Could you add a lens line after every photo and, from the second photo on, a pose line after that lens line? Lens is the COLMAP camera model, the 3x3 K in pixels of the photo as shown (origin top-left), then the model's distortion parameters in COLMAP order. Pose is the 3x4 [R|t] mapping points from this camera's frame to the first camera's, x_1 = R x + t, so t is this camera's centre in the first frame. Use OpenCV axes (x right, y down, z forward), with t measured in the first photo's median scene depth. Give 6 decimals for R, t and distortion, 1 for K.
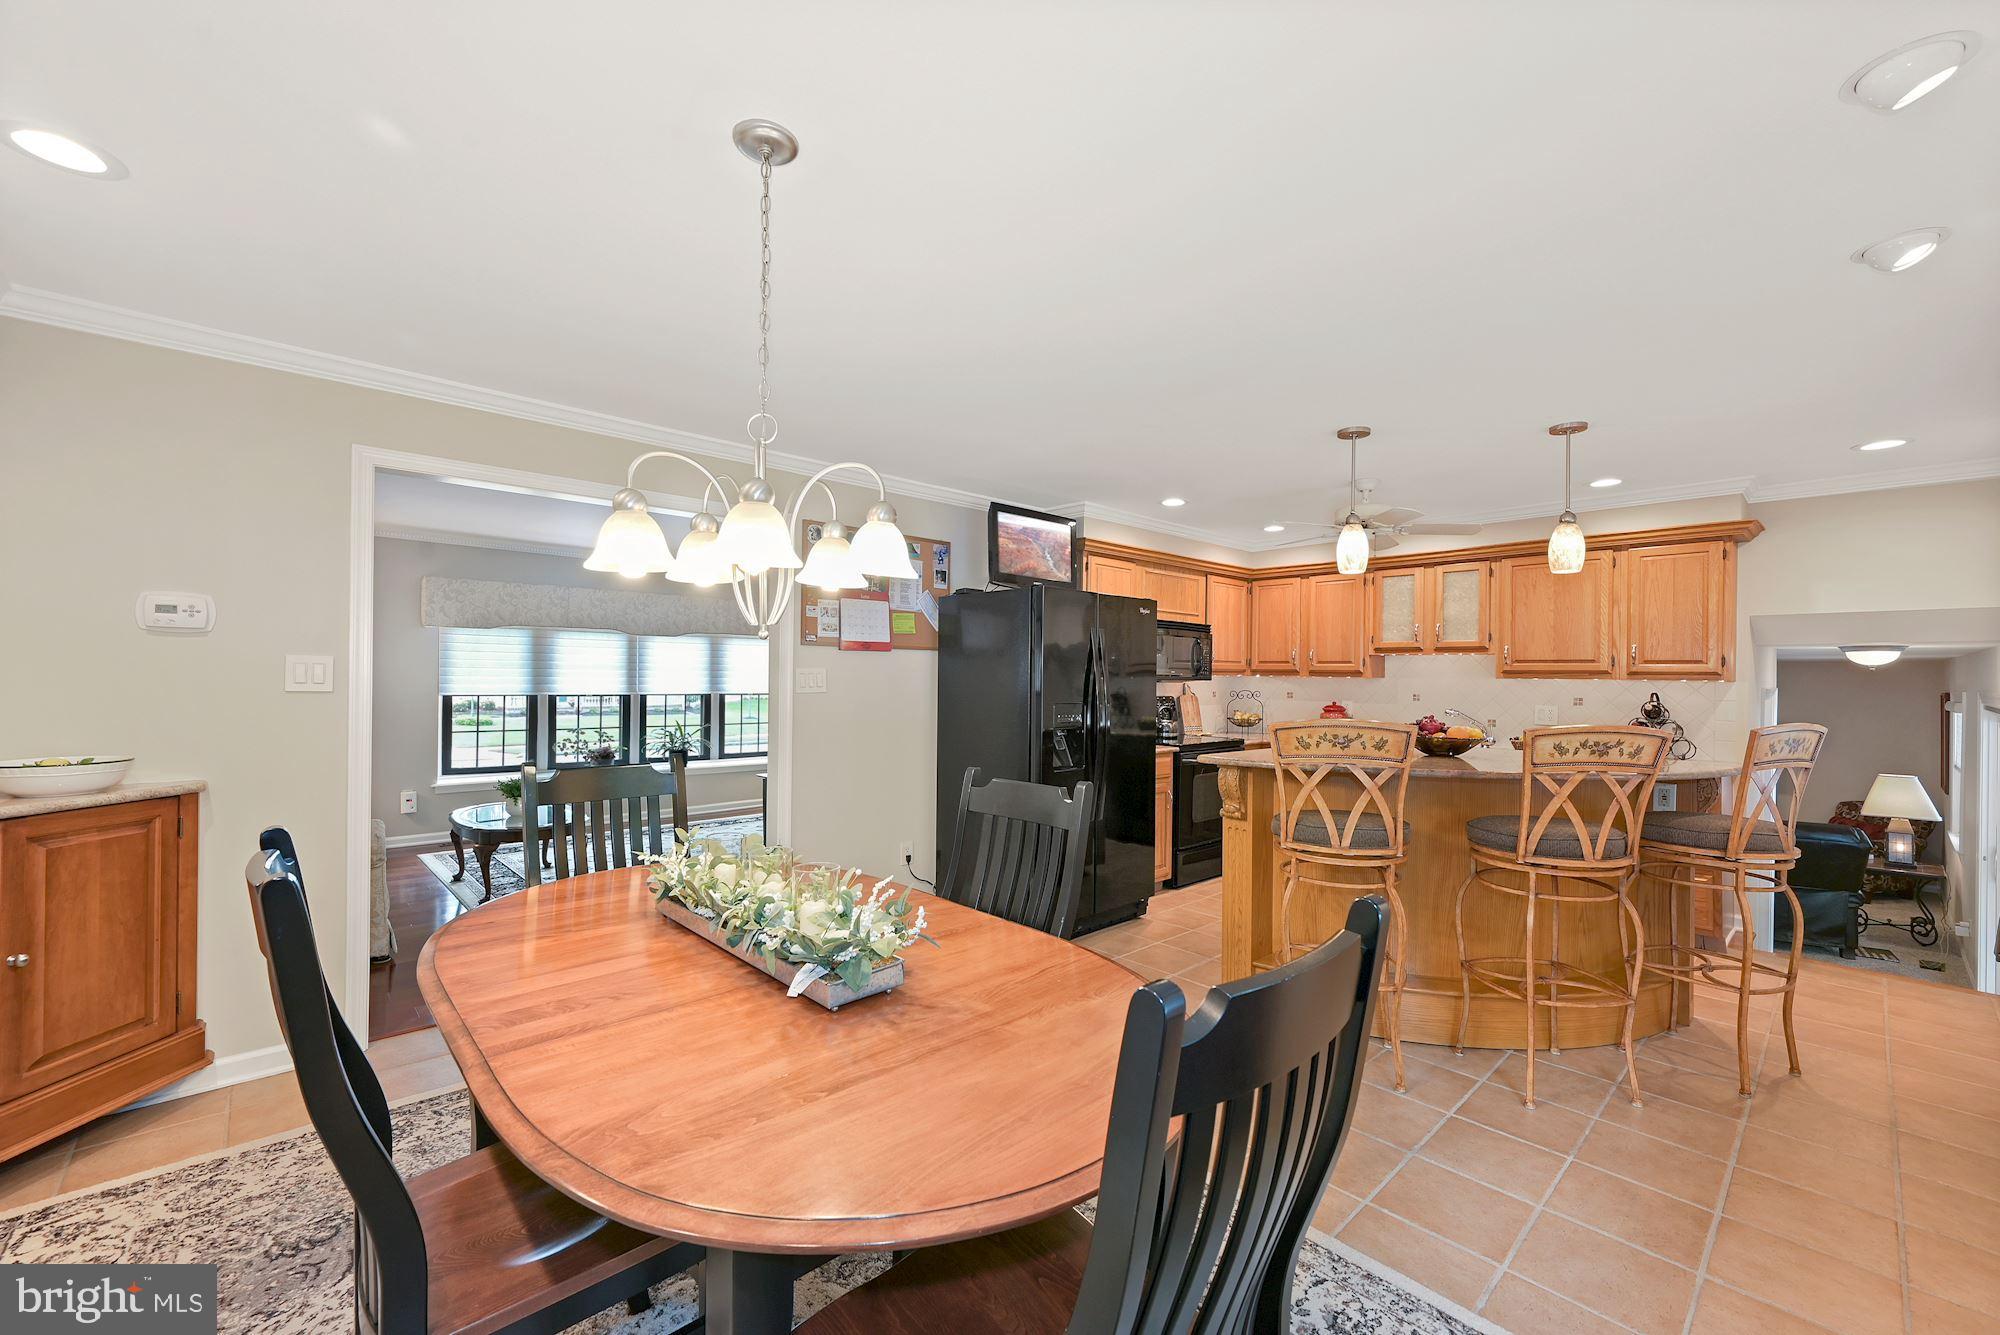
lens RADIAL K [[795.7, 0, 1005.3], [0, 795.7, 678.8], [0, 0, 1]] dist [0.001317, -0.000206]
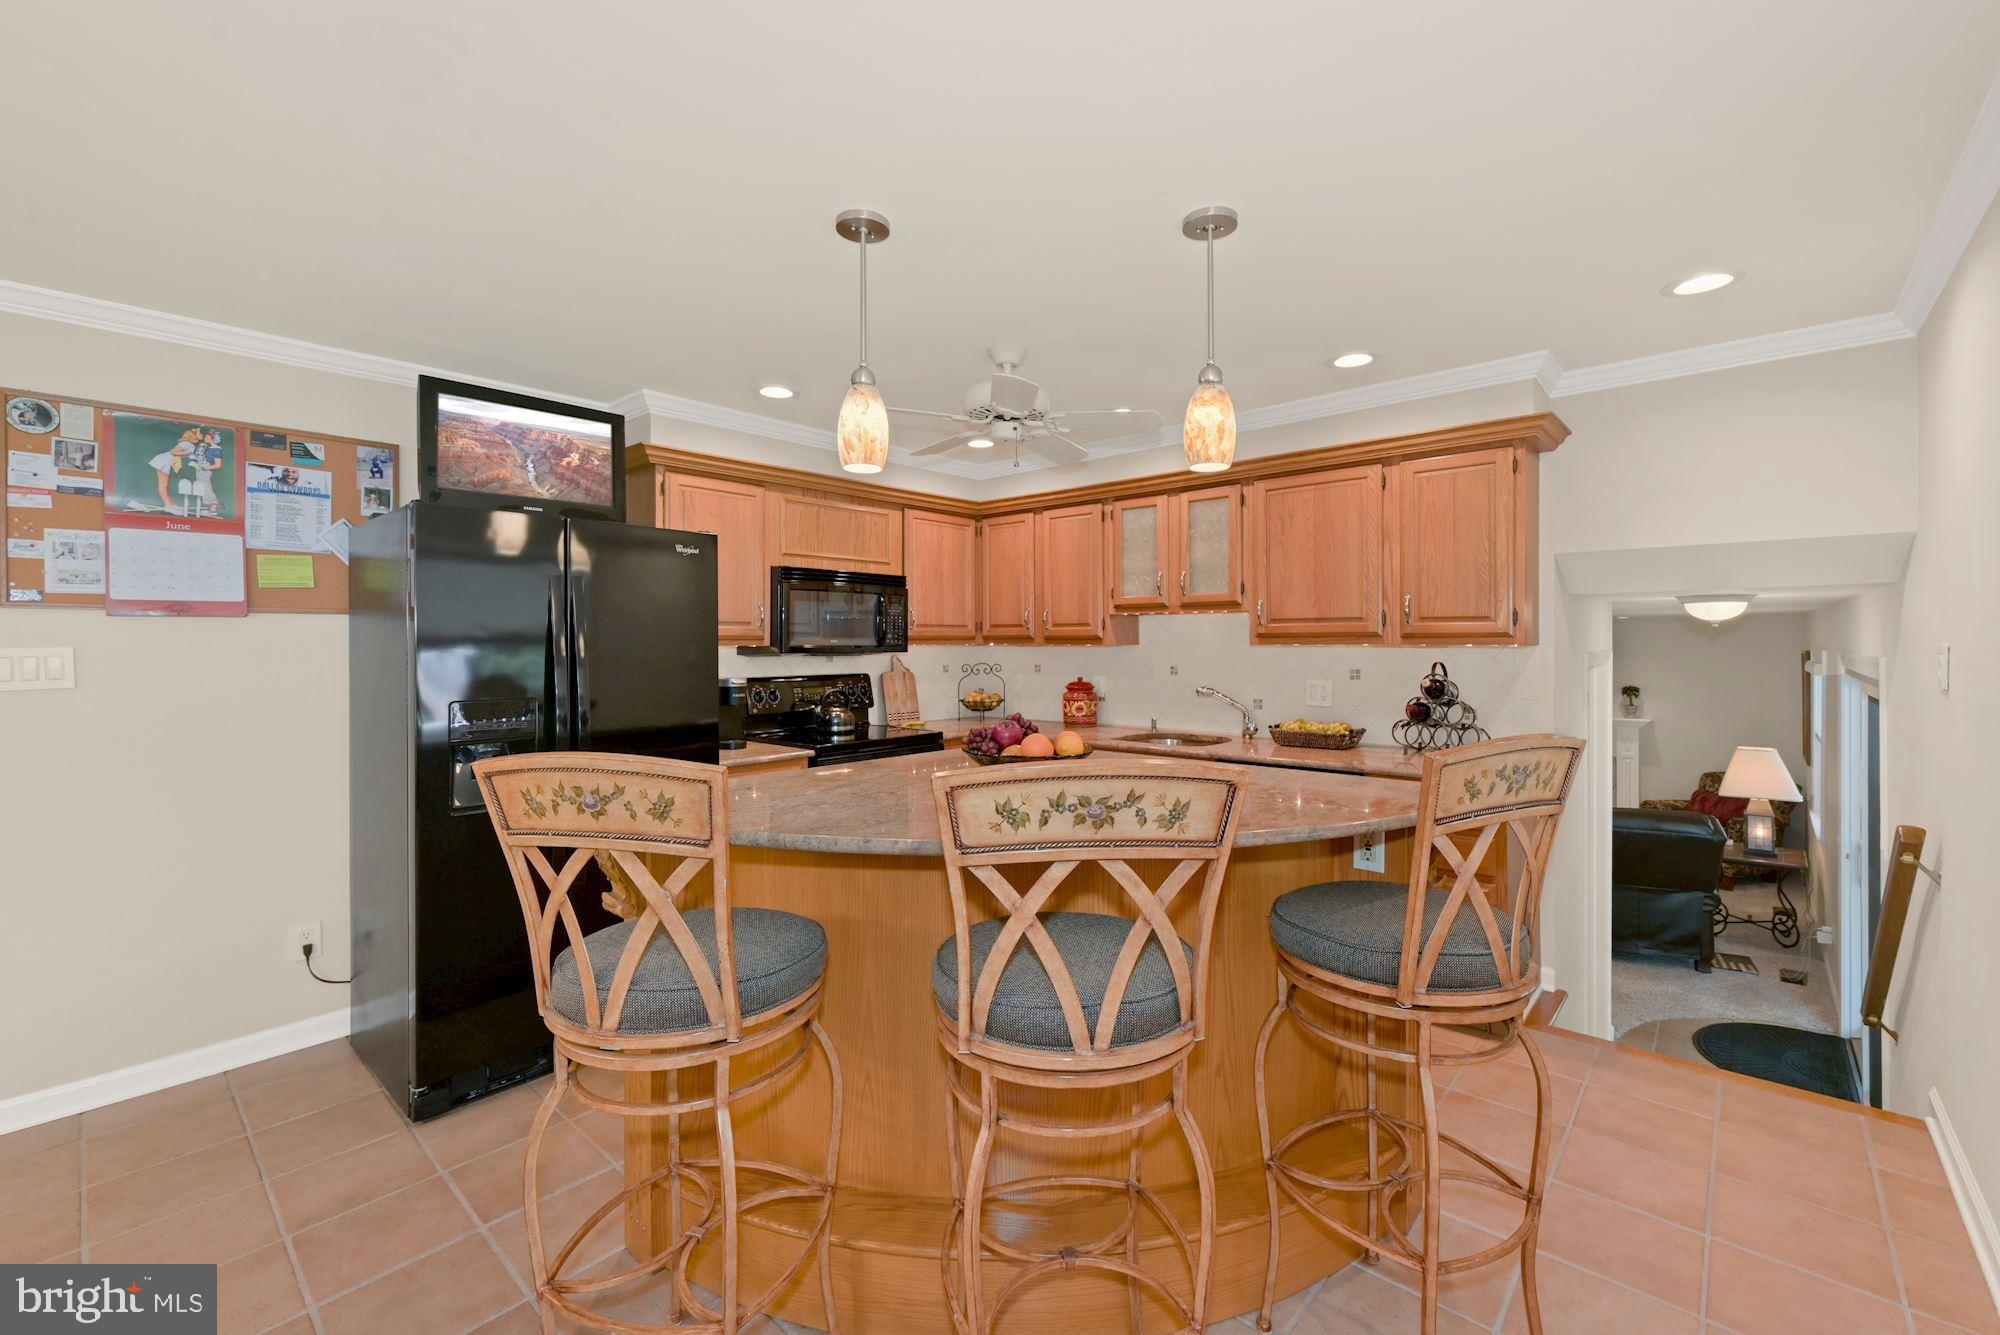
lens RADIAL K [[831.9, 0, 1015.2], [0, 831.9, 647.4], [0, 0, 1]] dist [-0.000588, 0.000204]
pose [[0.994582, -0.015366, 0.102814, 0.352739], [0.015055, 0.999879, 0.003799, -0.004430], [-0.102860, -0.002231, 0.994693, 0.286777]]
